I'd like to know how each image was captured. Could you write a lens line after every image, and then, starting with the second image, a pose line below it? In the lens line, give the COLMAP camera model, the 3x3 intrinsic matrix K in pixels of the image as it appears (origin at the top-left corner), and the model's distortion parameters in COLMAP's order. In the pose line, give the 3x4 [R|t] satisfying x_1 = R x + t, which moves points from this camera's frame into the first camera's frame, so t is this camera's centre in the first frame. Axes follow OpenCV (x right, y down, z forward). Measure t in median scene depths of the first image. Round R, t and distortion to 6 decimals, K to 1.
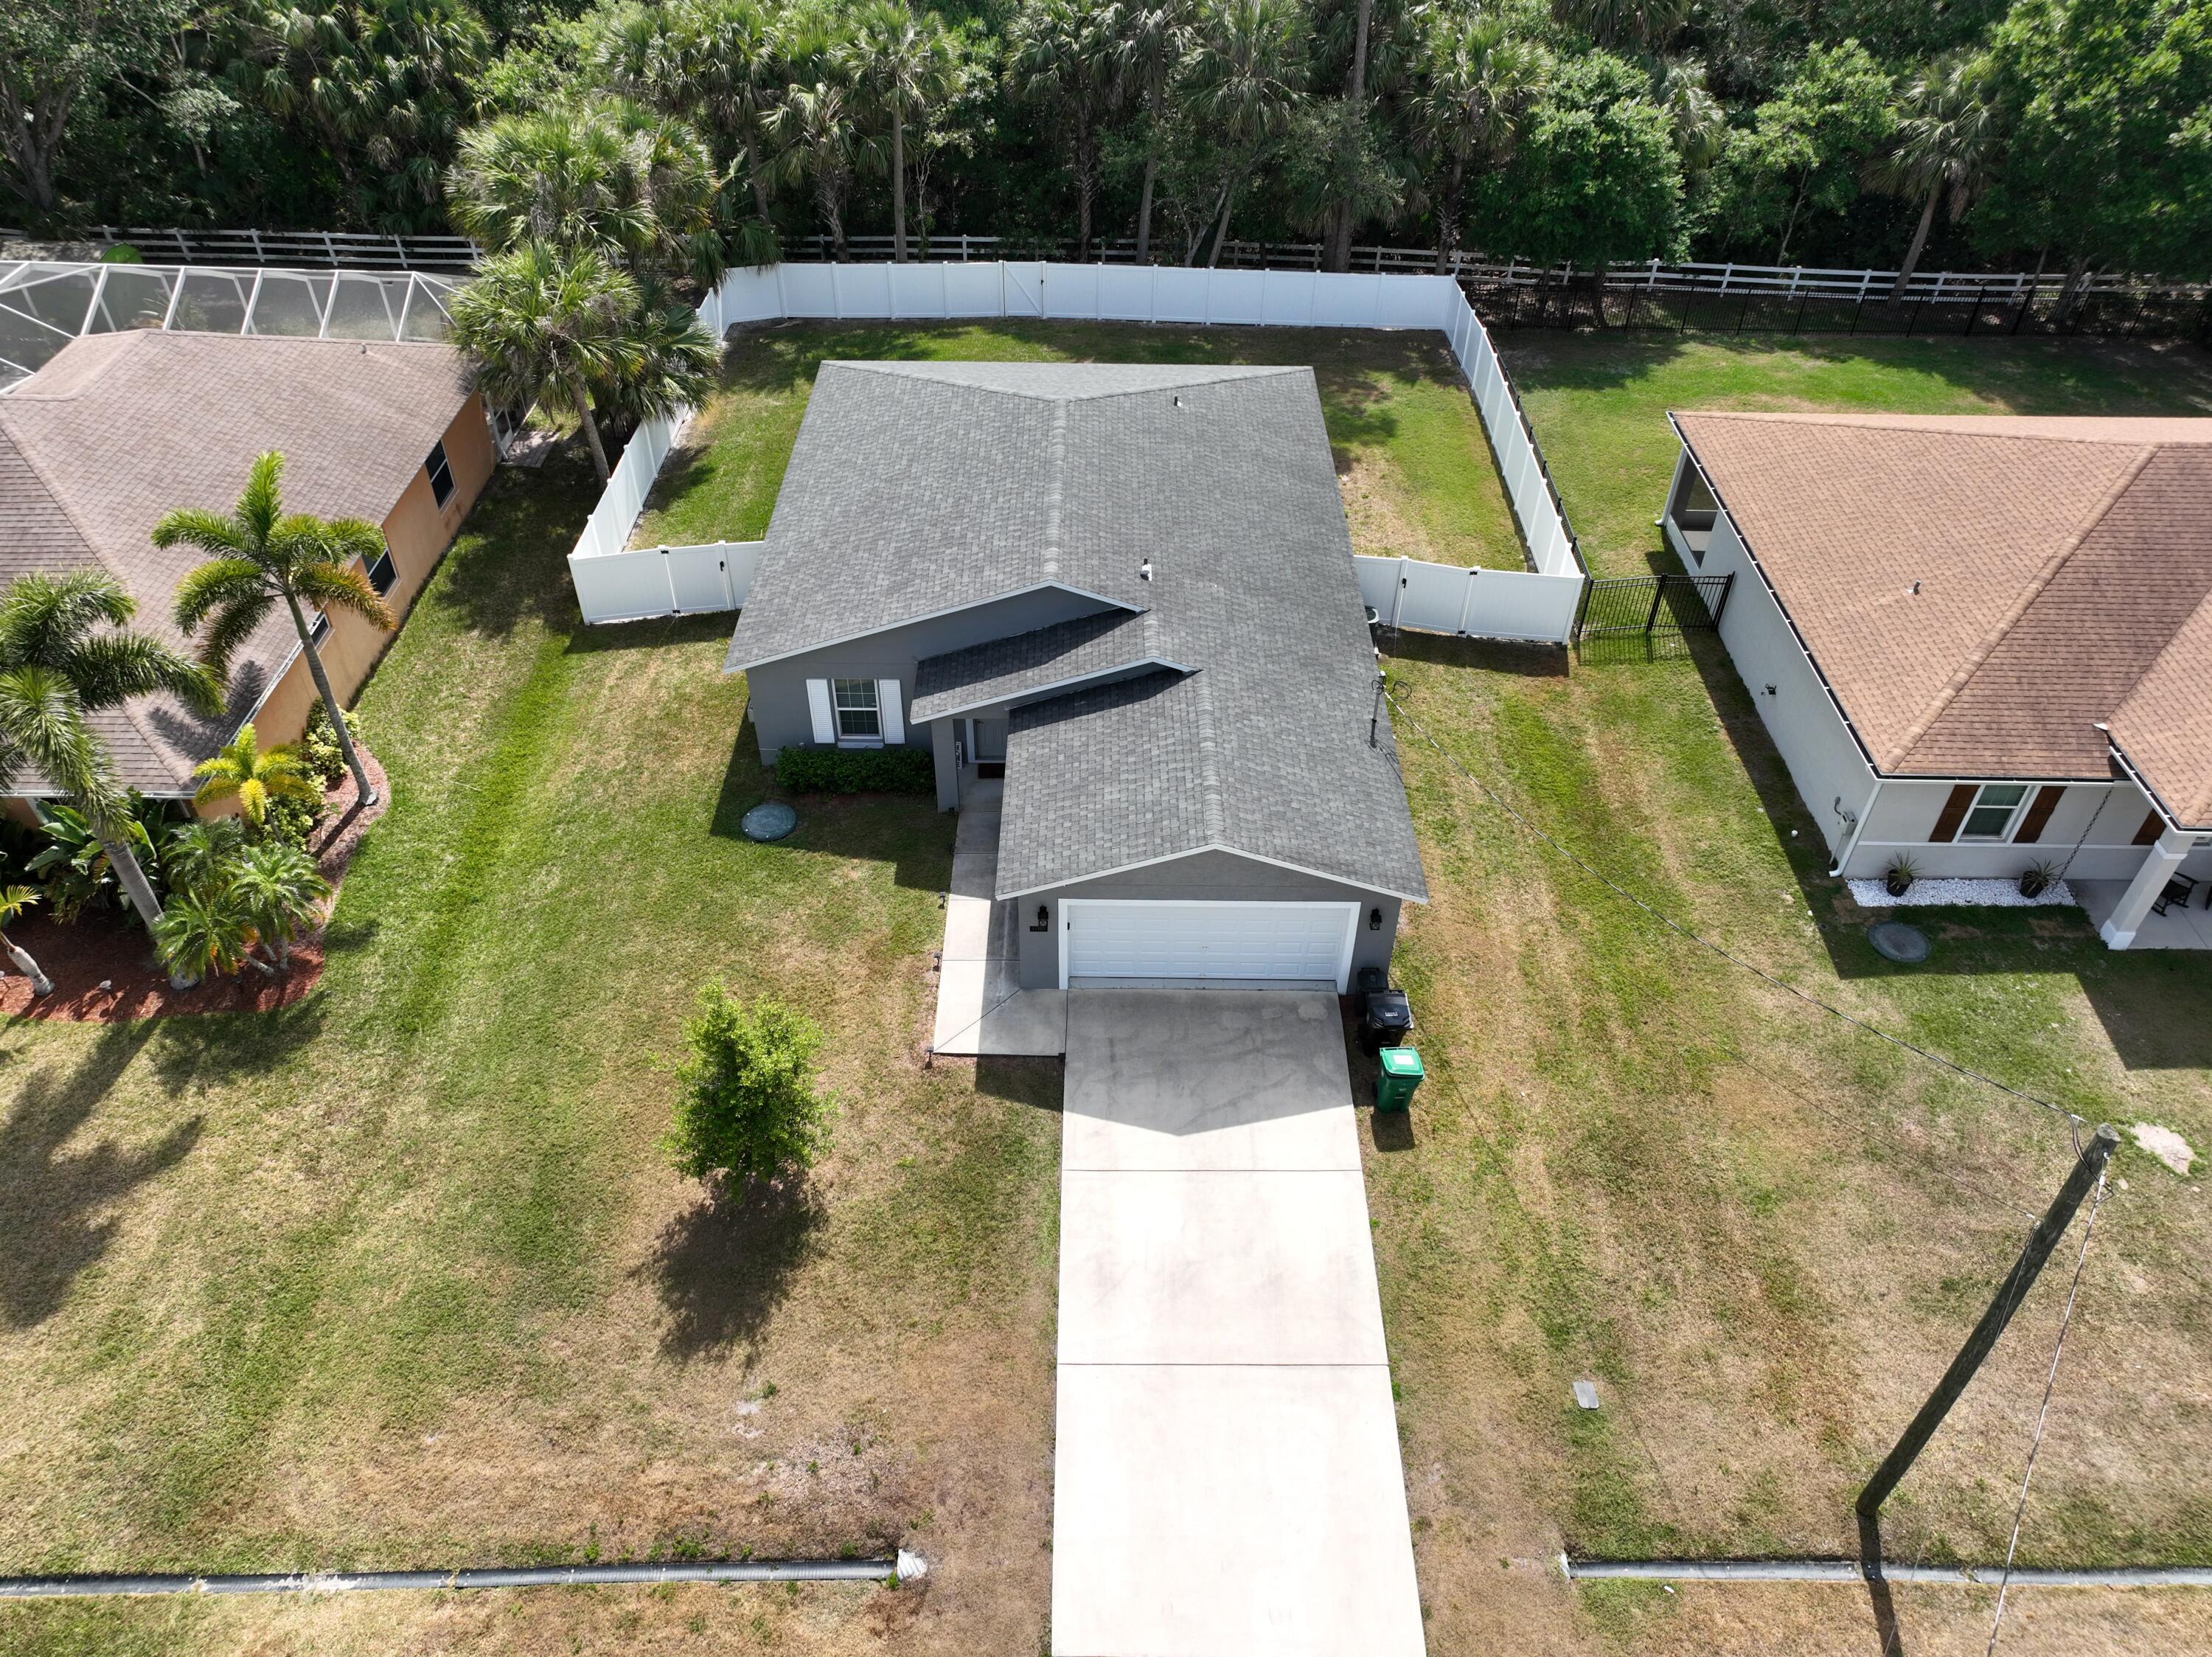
lens RADIAL K [[1555.2, 0, 1109.9], [0, 1555.2, 827.9], [0, 0, 1]] dist [-0.003402, 0.015643]
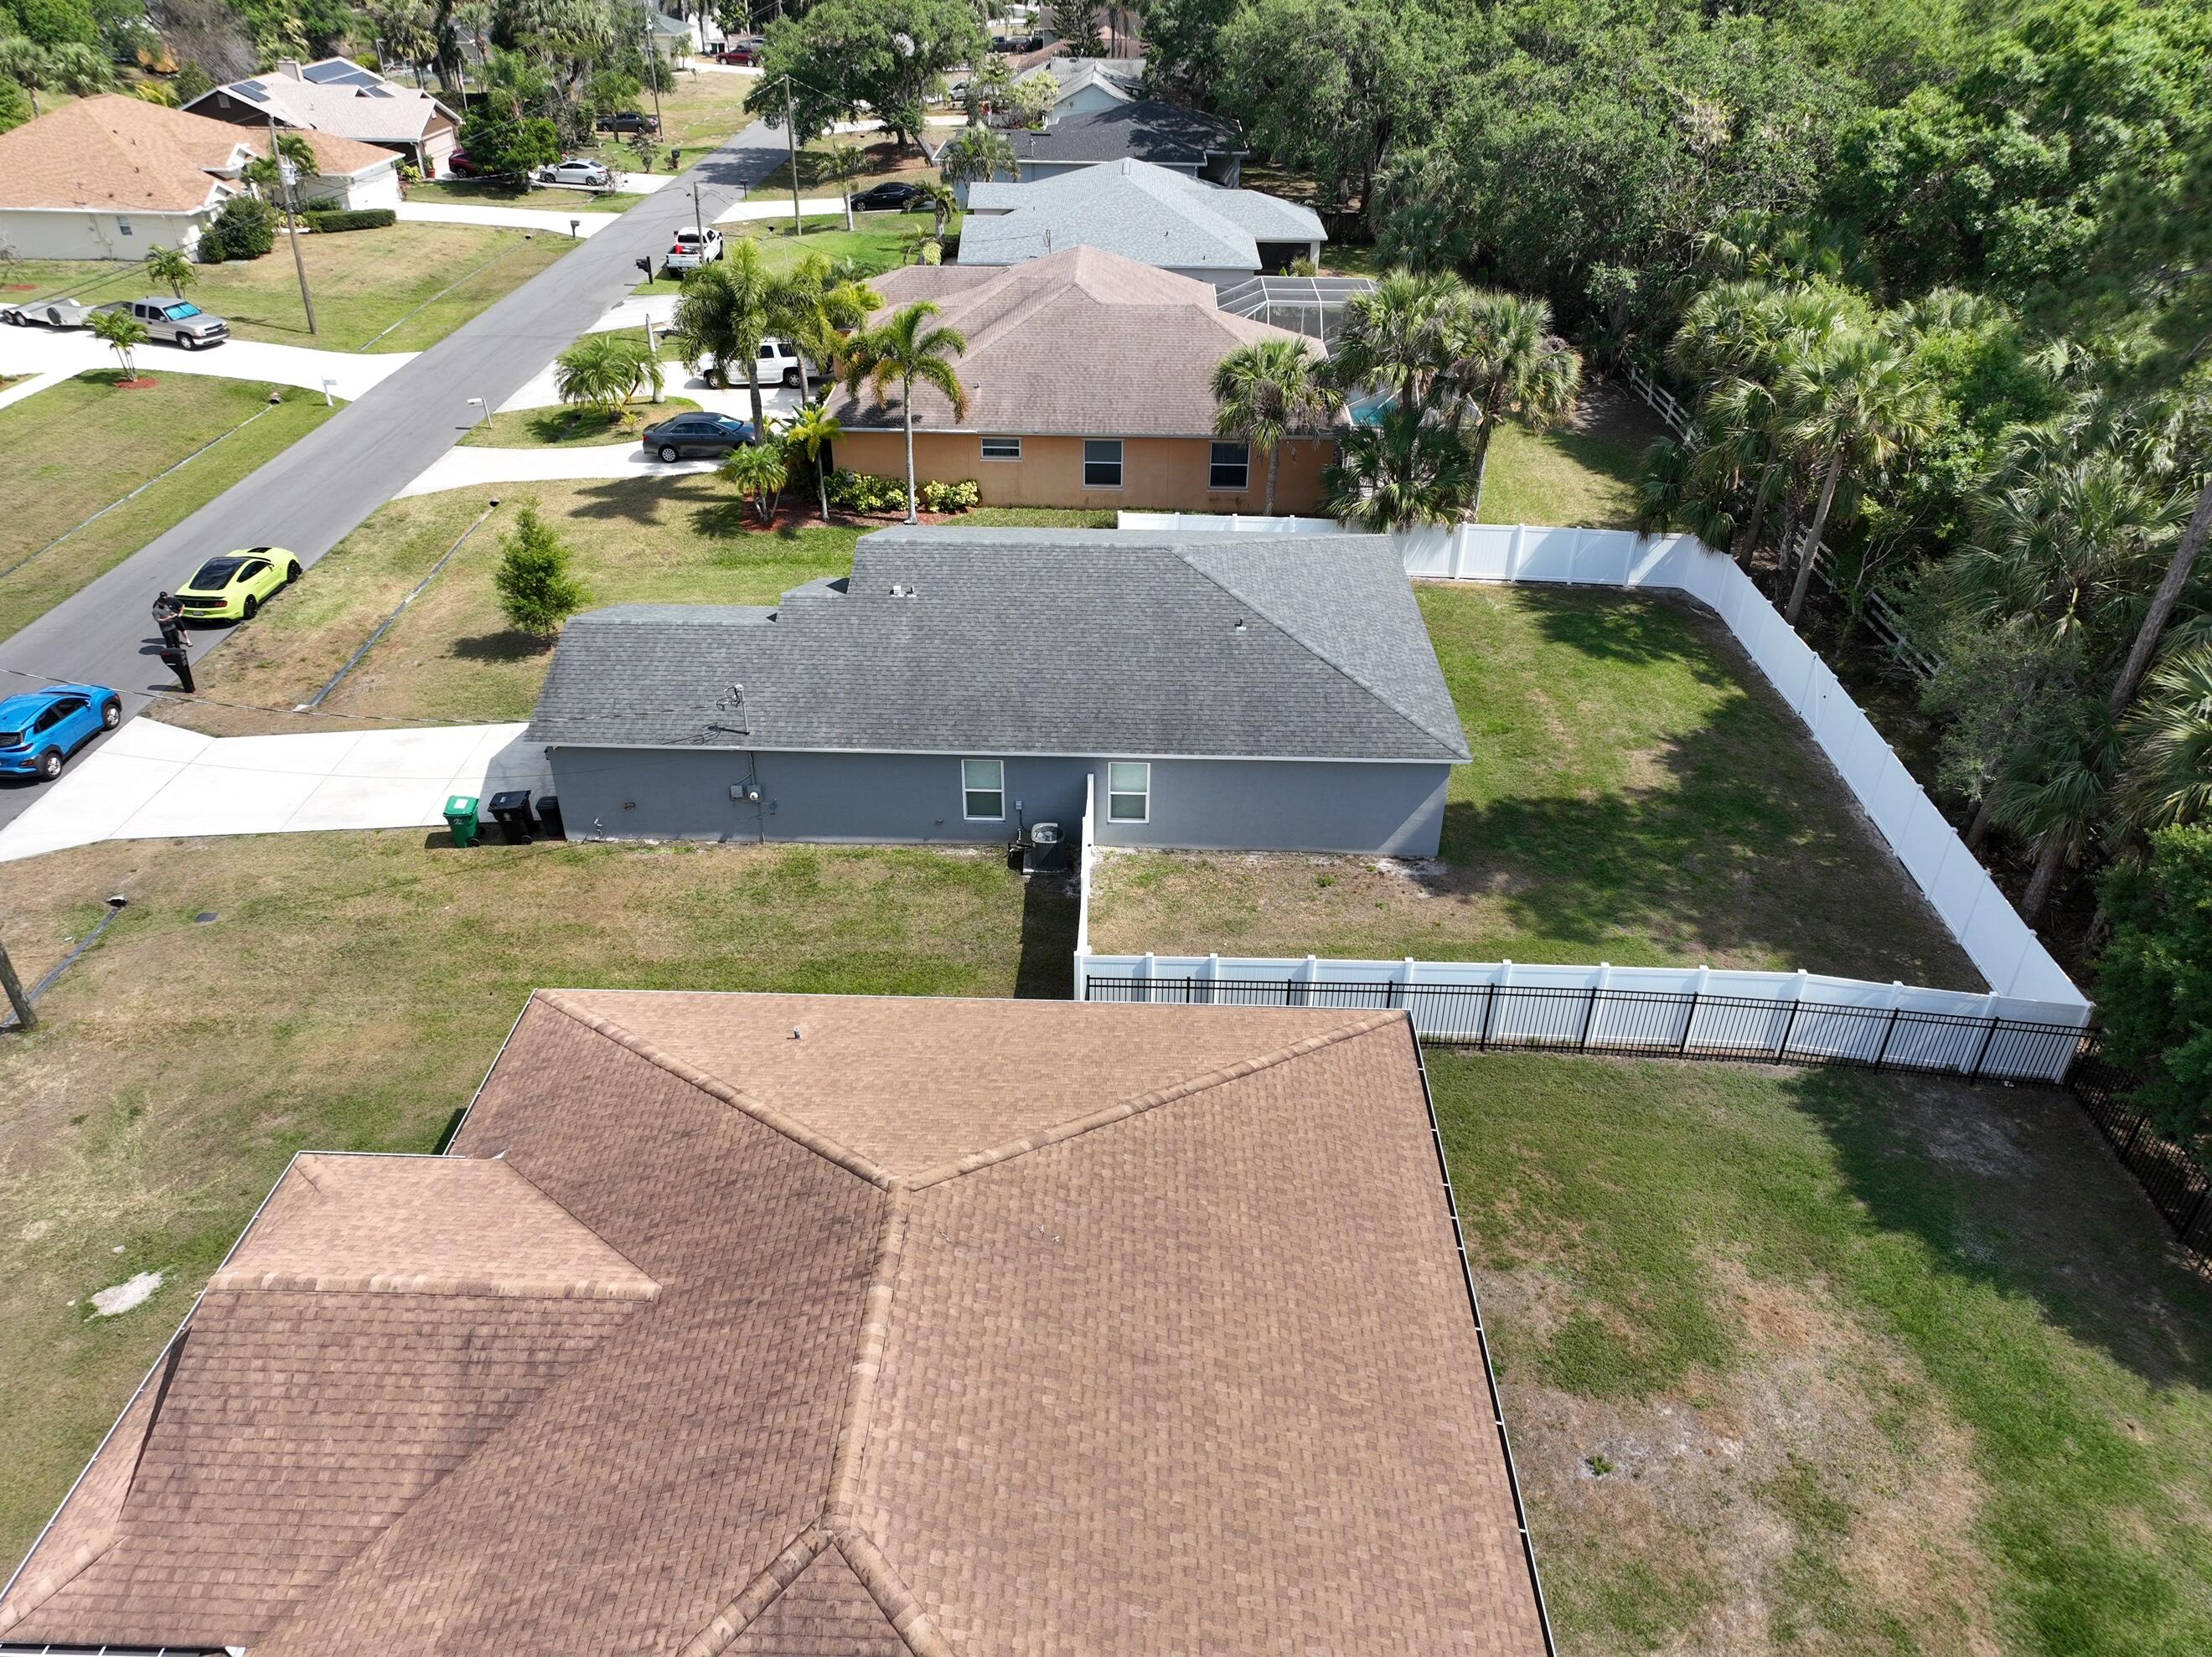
lens RADIAL K [[1554.9, 0, 1113.4], [0, 1554.9, 828.8], [0, 0, 1]] dist [-0.003402, 0.015643]
pose [[-0.014933, 0.517682, -0.855443, 1.082697], [-0.674839, 0.626080, 0.390661, -0.600402], [0.737814, 0.583120, 0.340003, 0.783191]]
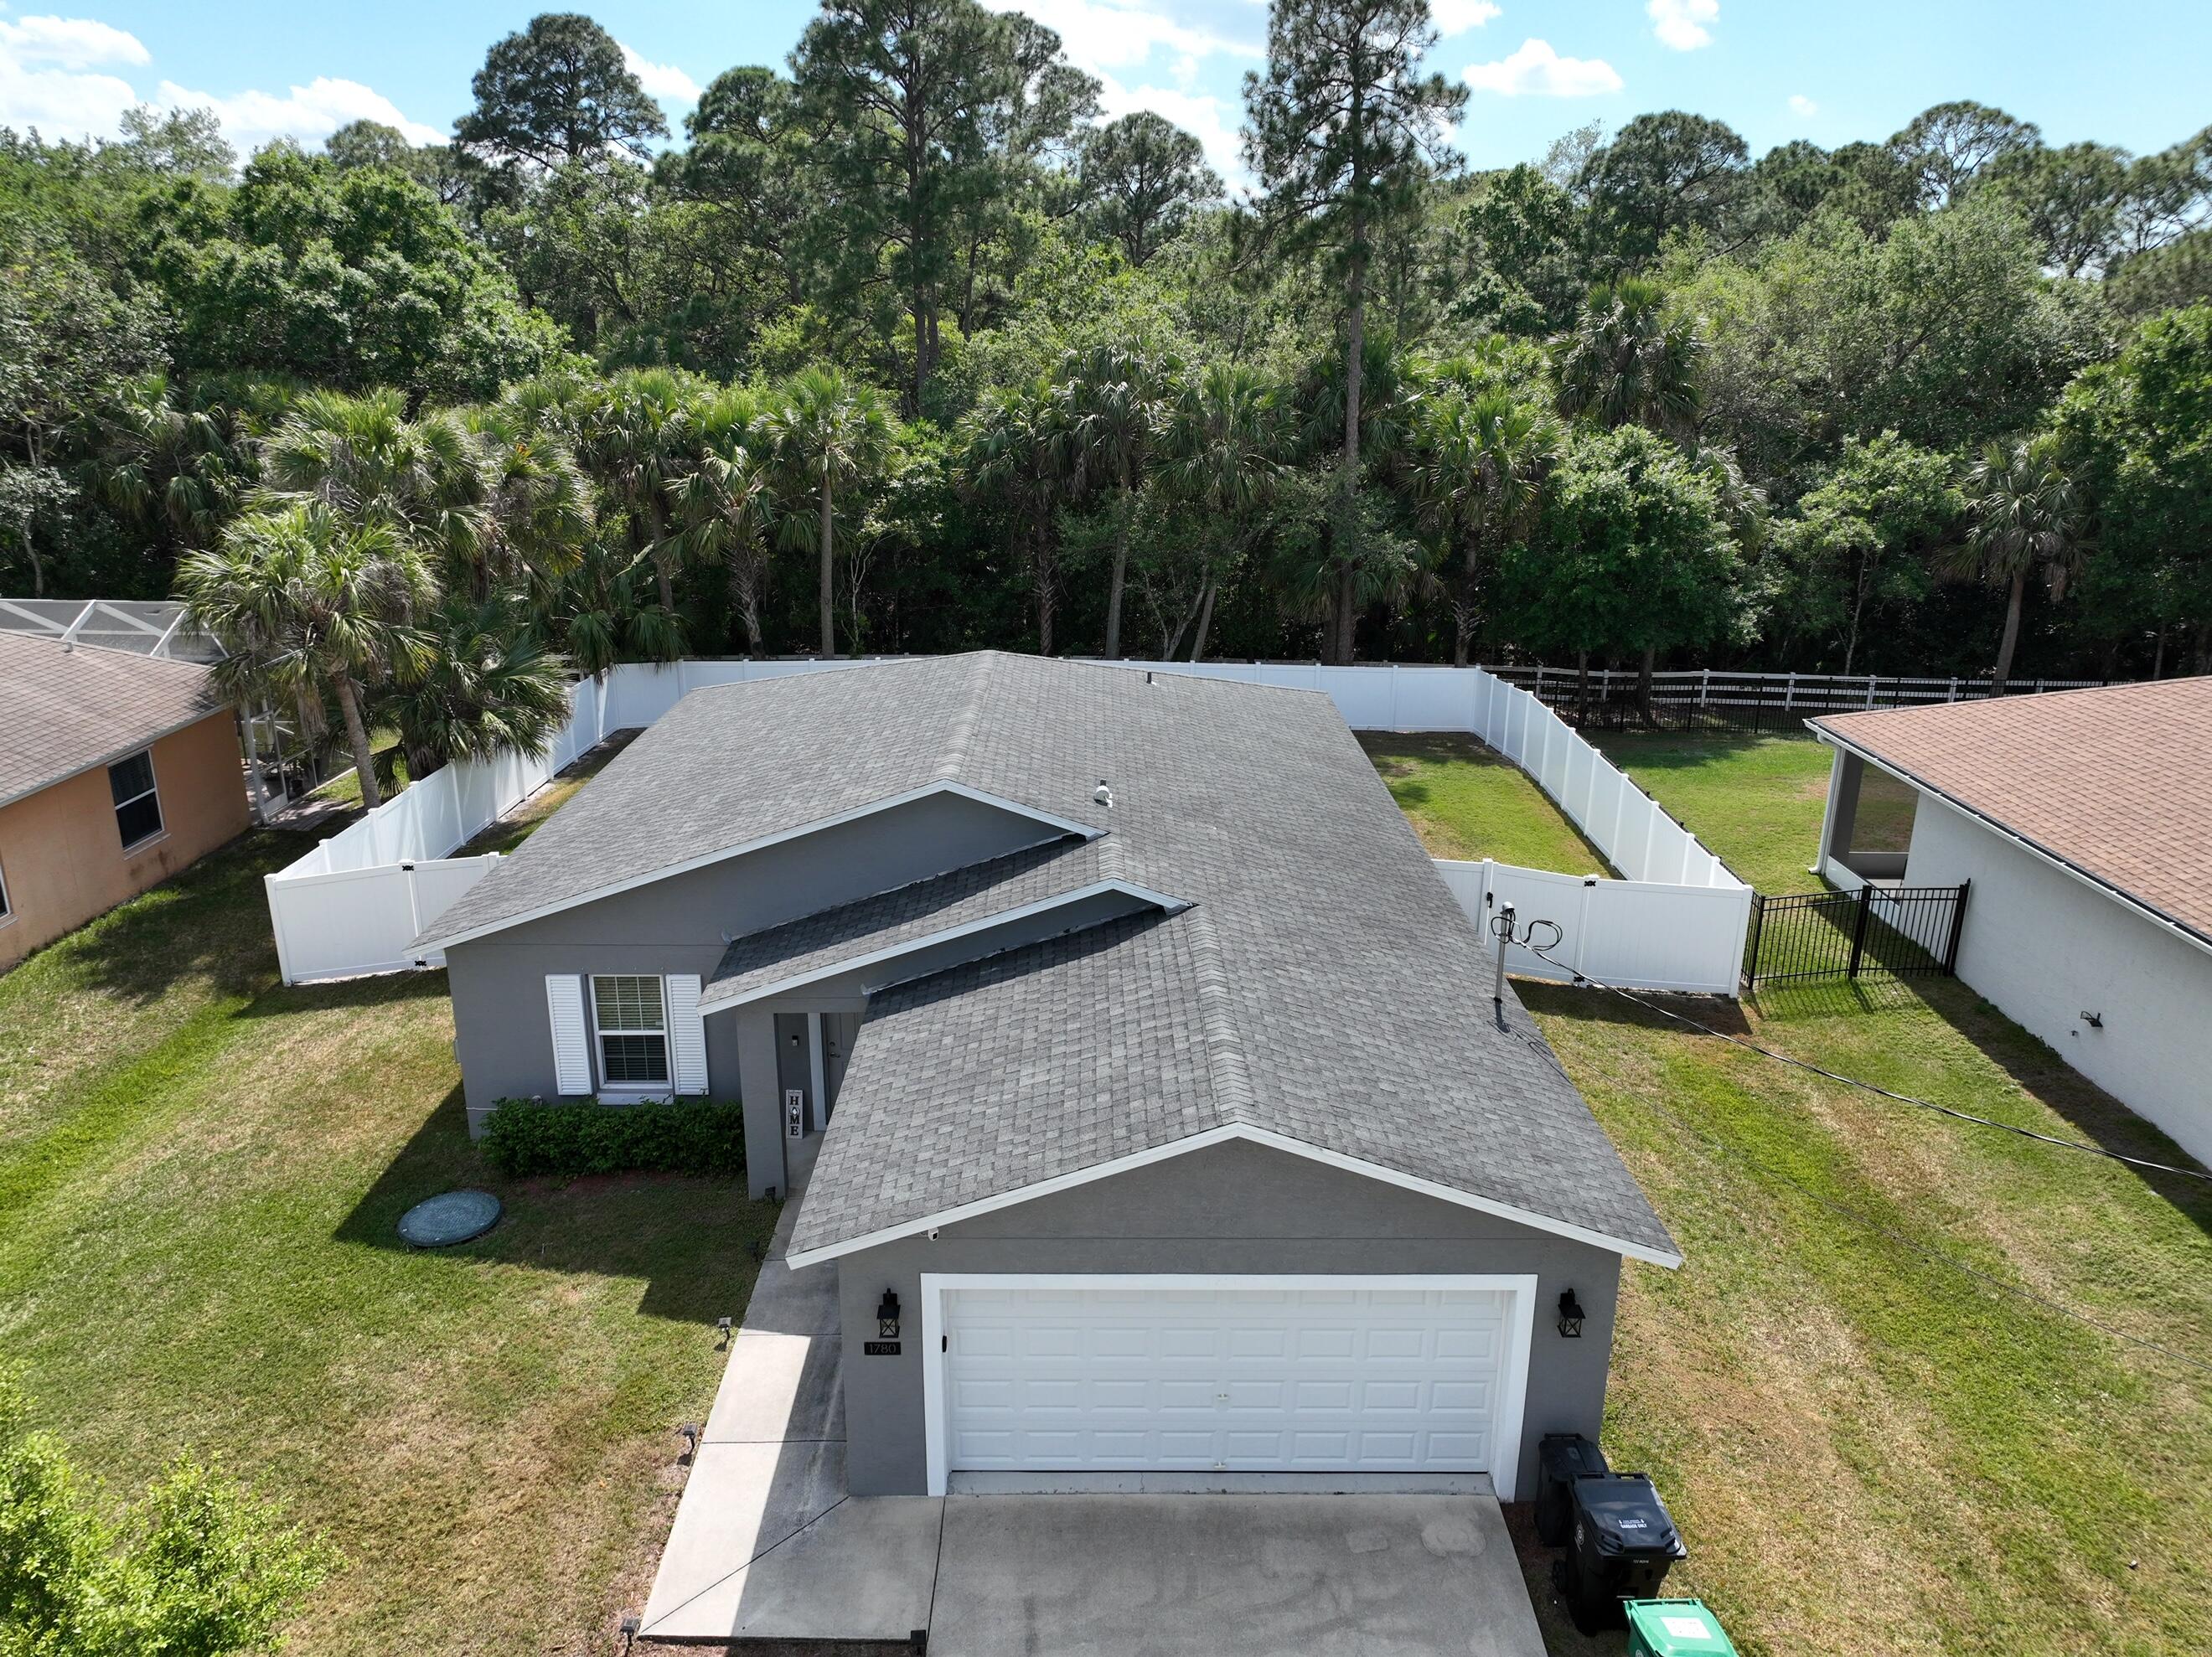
lens RADIAL K [[1554.9, 0, 1110.6], [0, 1554.9, 822.3], [0, 0, 1]] dist [-0.003402, 0.015643]
pose [[0.999920, -0.009206, 0.008723, 0.019638], [0.011935, 0.915701, -0.401684, 0.093472], [-0.004290, 0.401756, 0.915737, 0.408877]]
